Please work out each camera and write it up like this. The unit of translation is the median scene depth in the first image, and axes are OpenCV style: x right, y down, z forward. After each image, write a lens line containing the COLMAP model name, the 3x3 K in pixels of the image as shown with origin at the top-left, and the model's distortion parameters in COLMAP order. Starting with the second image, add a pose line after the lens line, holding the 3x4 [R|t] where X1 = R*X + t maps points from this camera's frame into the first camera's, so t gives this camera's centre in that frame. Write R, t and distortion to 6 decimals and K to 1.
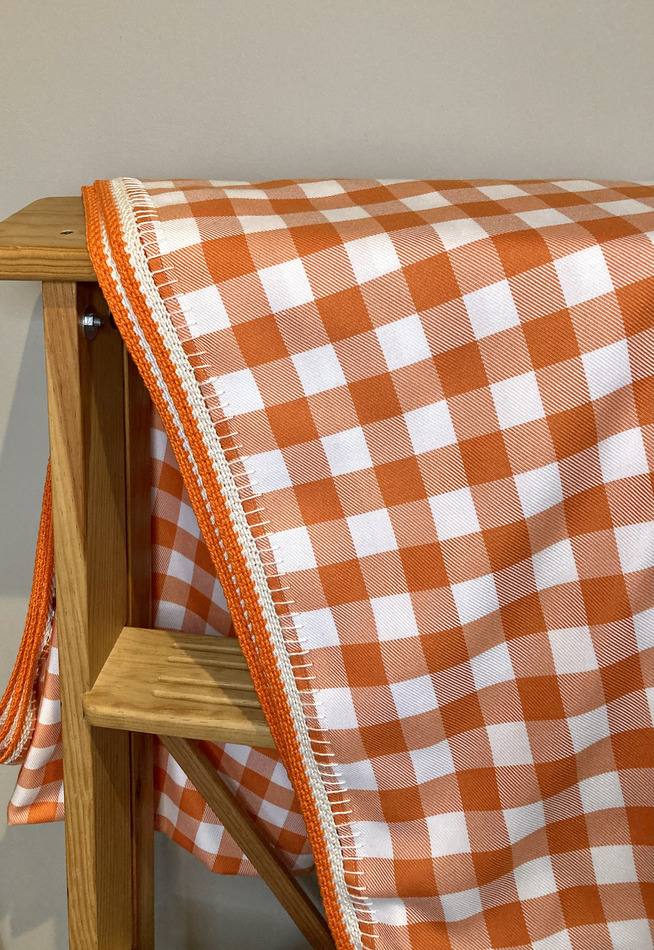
lens RADIAL K [[808.7, 0, 274.9], [0, 808.7, 477.2], [0, 0, 1]] dist [0.080092, -0.166899]
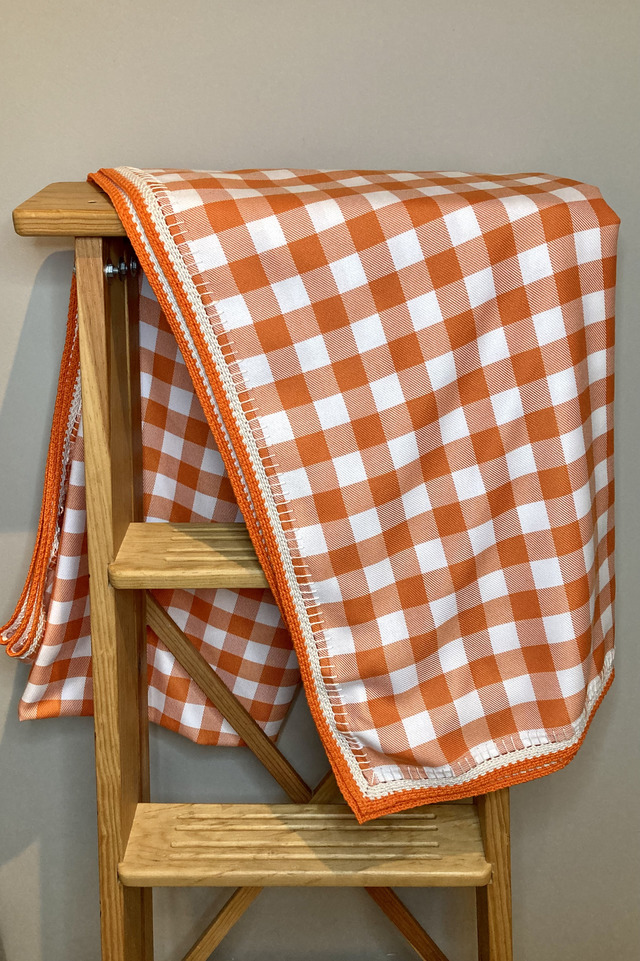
lens RADIAL K [[786.5, 0, 320.0], [0, 786.5, 480.5], [0, 0, 1]] dist [0.128316, -0.394554]
pose [[0.981881, -0.048552, 0.183176, -0.157544], [0.053926, 0.998245, -0.024468, 0.218995], [-0.181666, 0.033903, 0.982776, -0.350670]]
